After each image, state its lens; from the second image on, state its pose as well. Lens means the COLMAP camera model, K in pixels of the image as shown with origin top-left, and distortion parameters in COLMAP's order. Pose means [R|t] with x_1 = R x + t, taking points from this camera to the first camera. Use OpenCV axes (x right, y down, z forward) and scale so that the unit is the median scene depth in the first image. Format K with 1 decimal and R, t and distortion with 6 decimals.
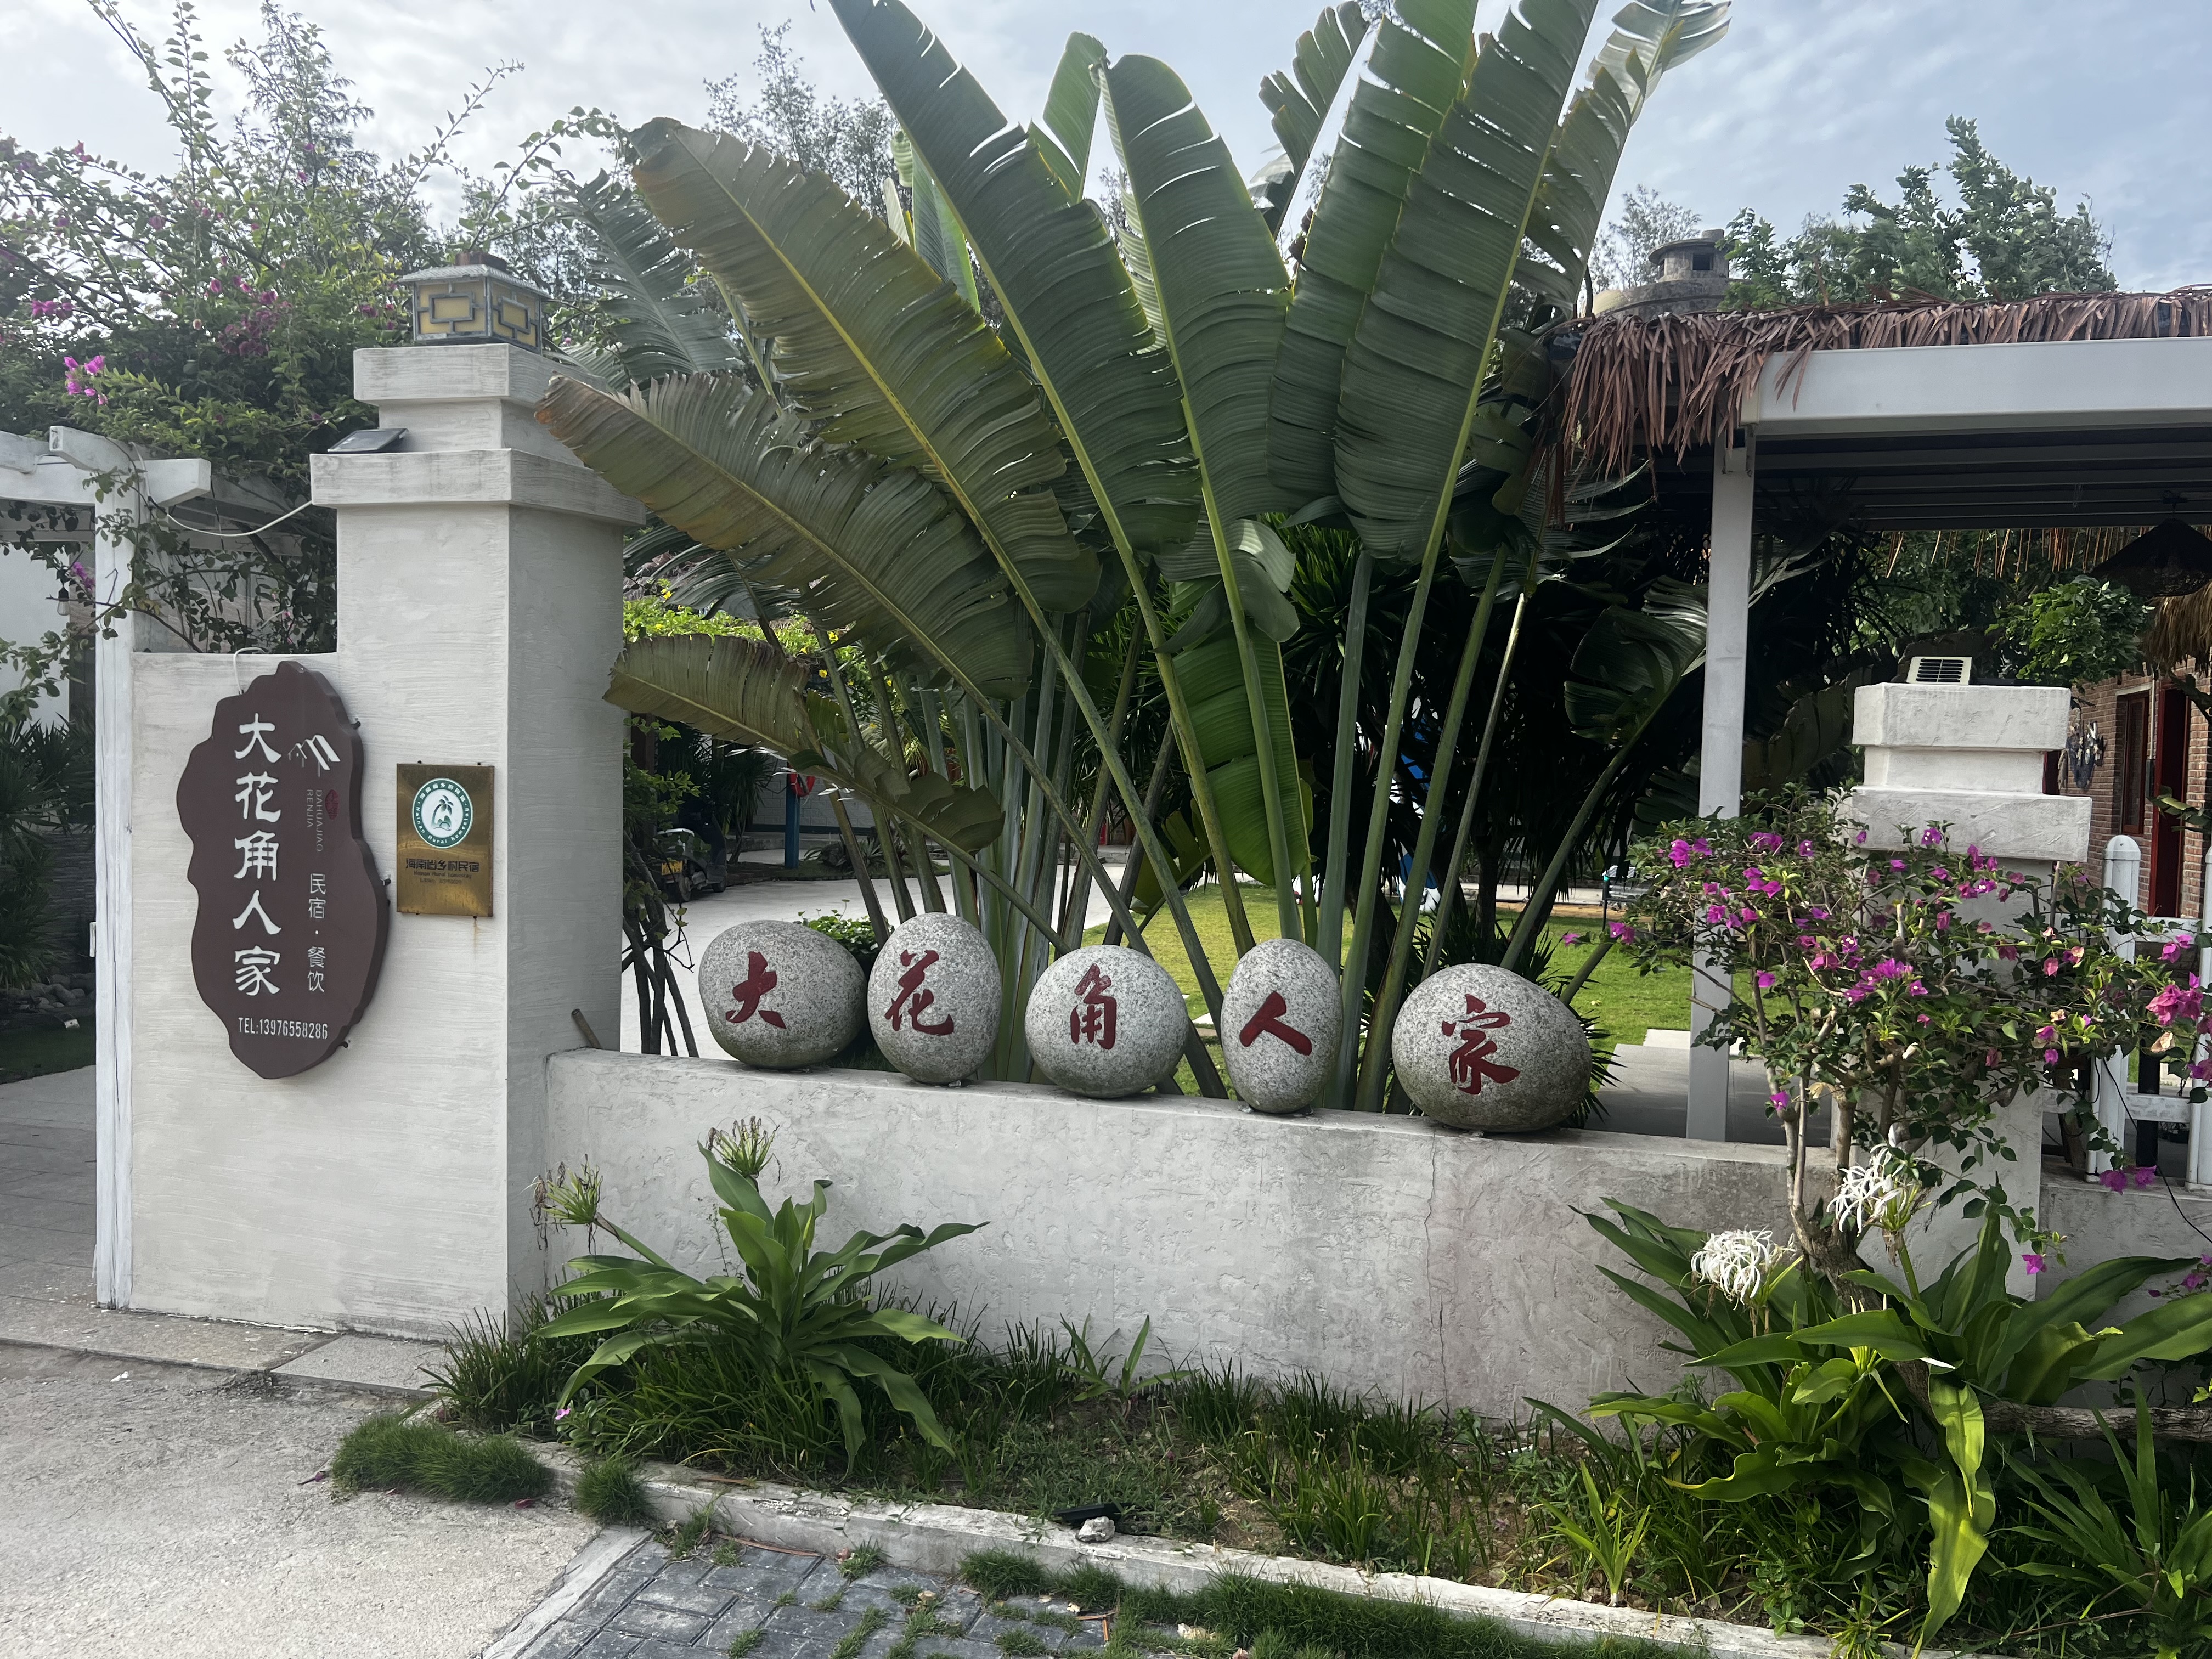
lens RADIAL K [[1639.9, 0, 1110.1], [0, 1639.9, 872.0], [0, 0, 1]] dist [0.077081, -0.134243]
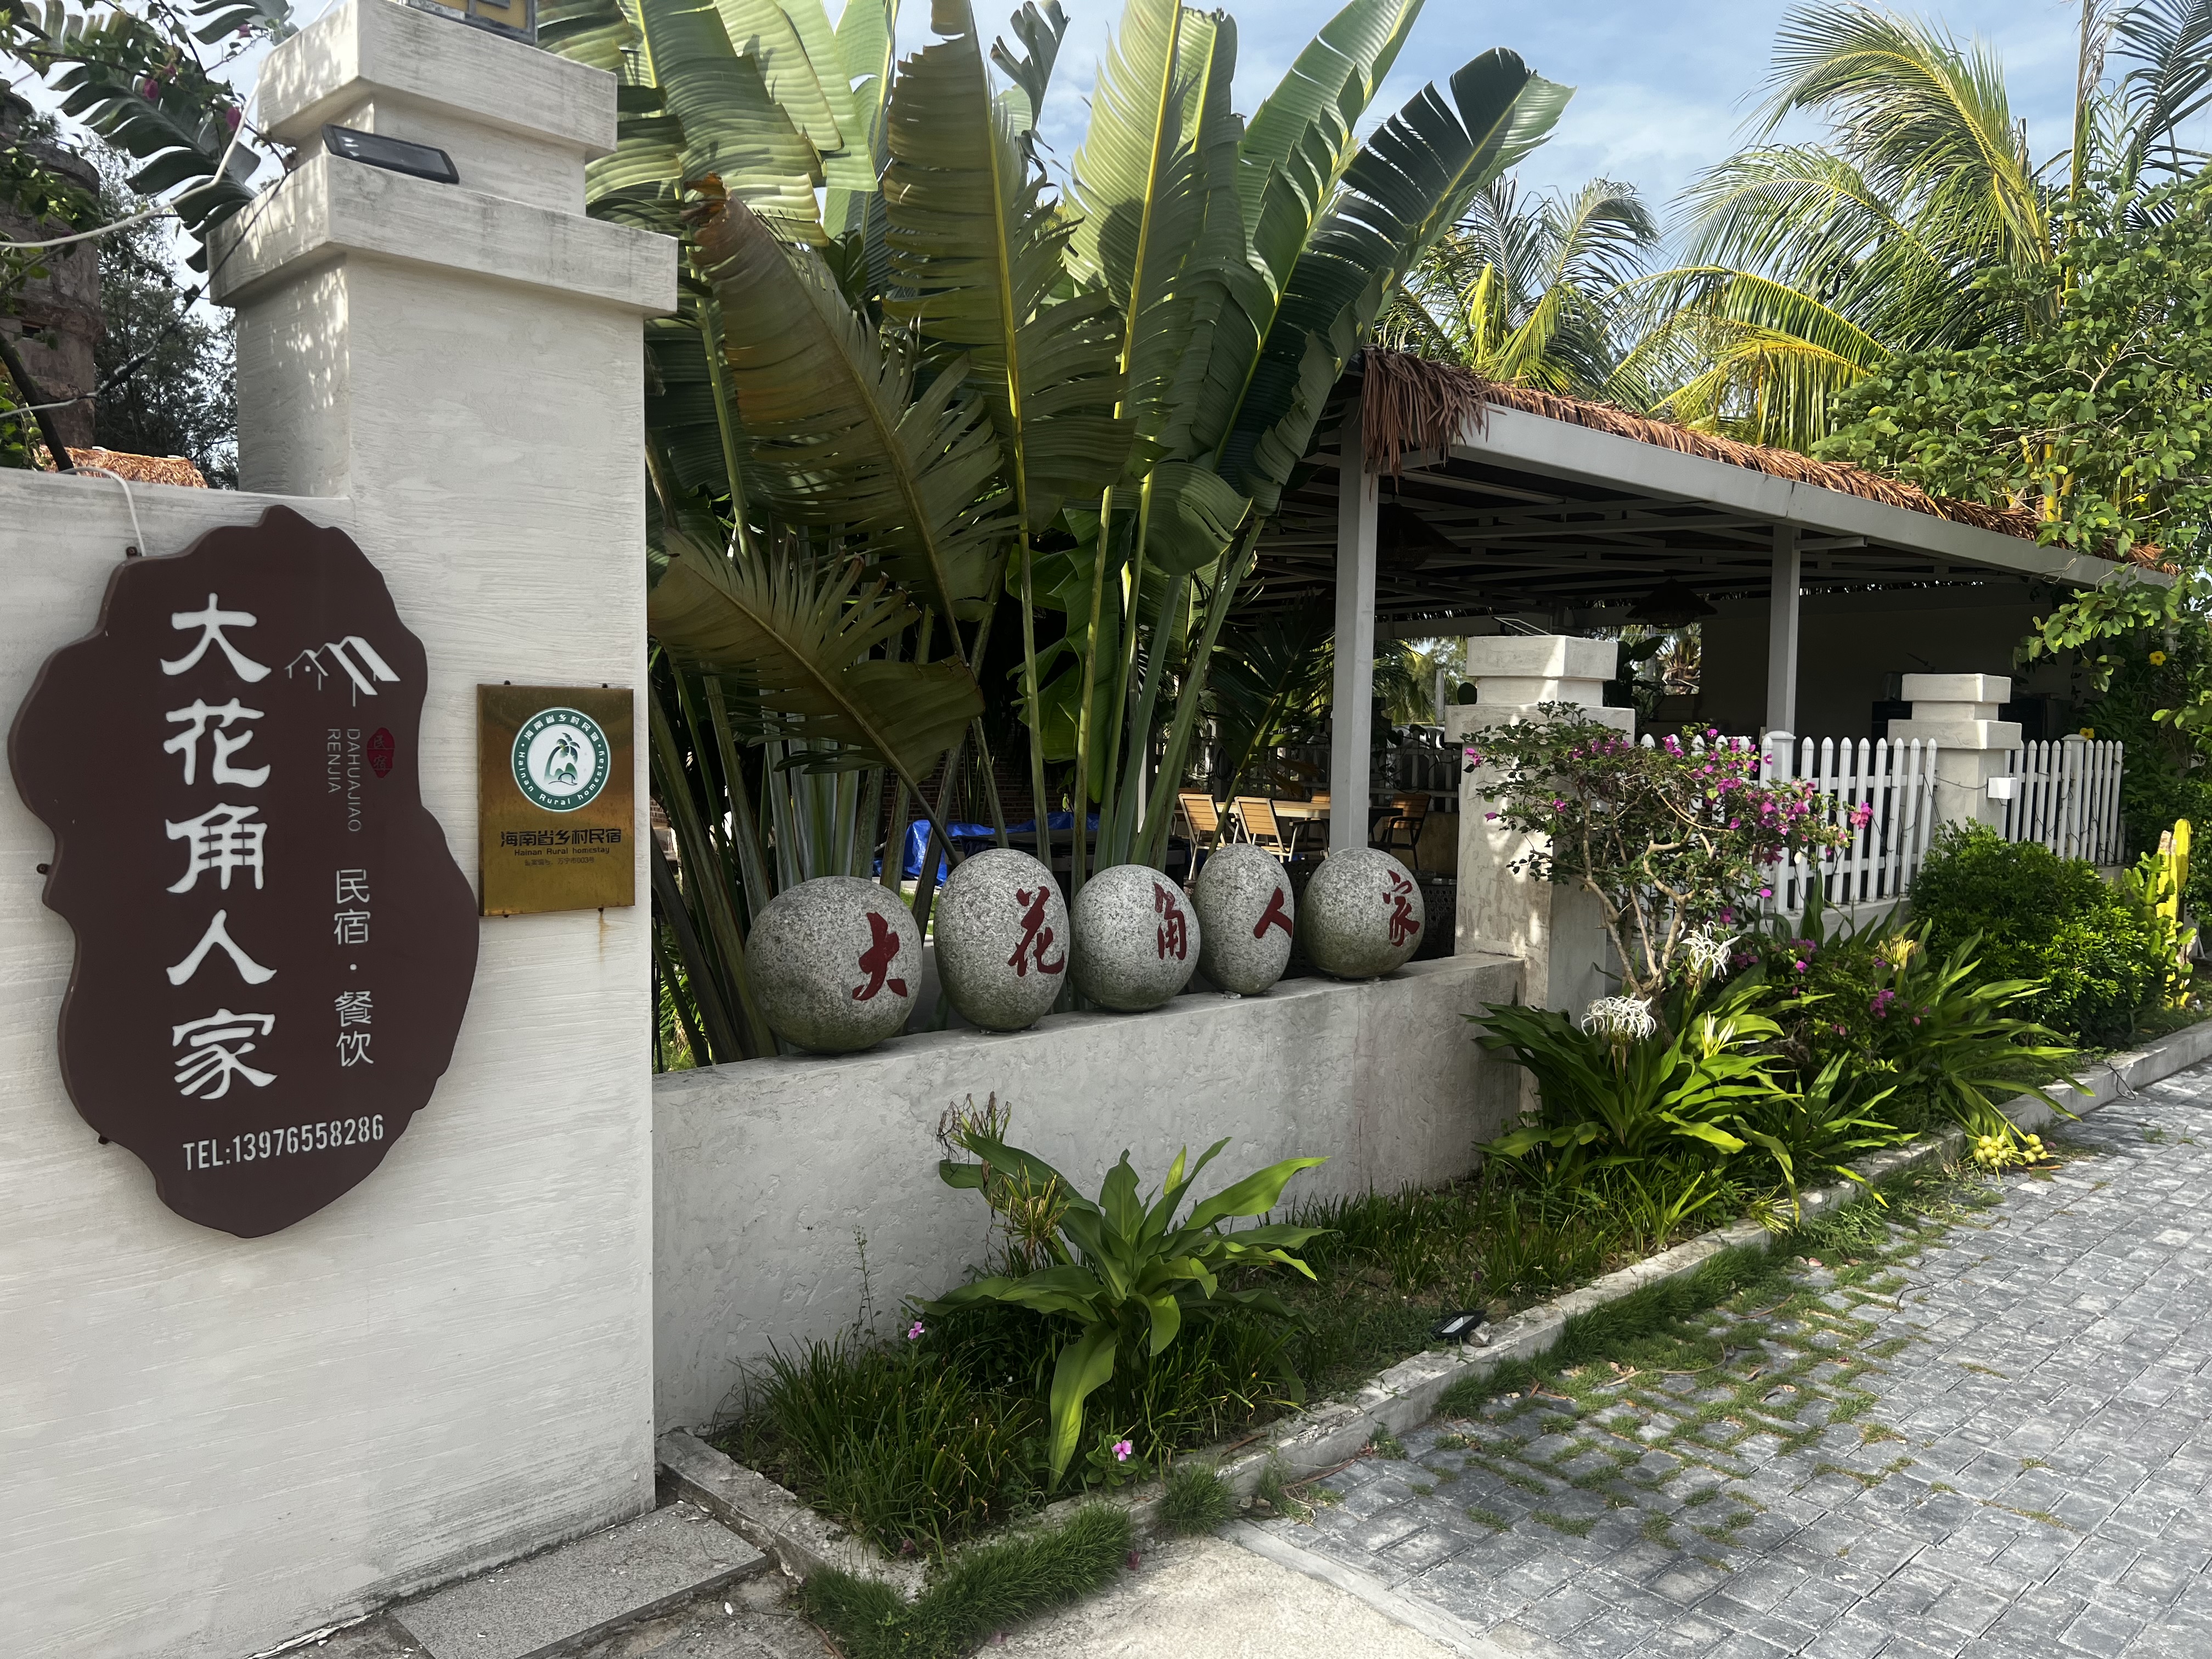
lens RADIAL K [[1619.2, 0, 1122.1], [0, 1619.2, 849.0], [0, 0, 1]] dist [0.076733, -0.110174]
pose [[0.518864, -0.082451, 0.850871, -0.845212], [0.054412, 0.996505, 0.063383, -0.028828], [-0.853123, 0.013411, 0.521537, 0.459645]]
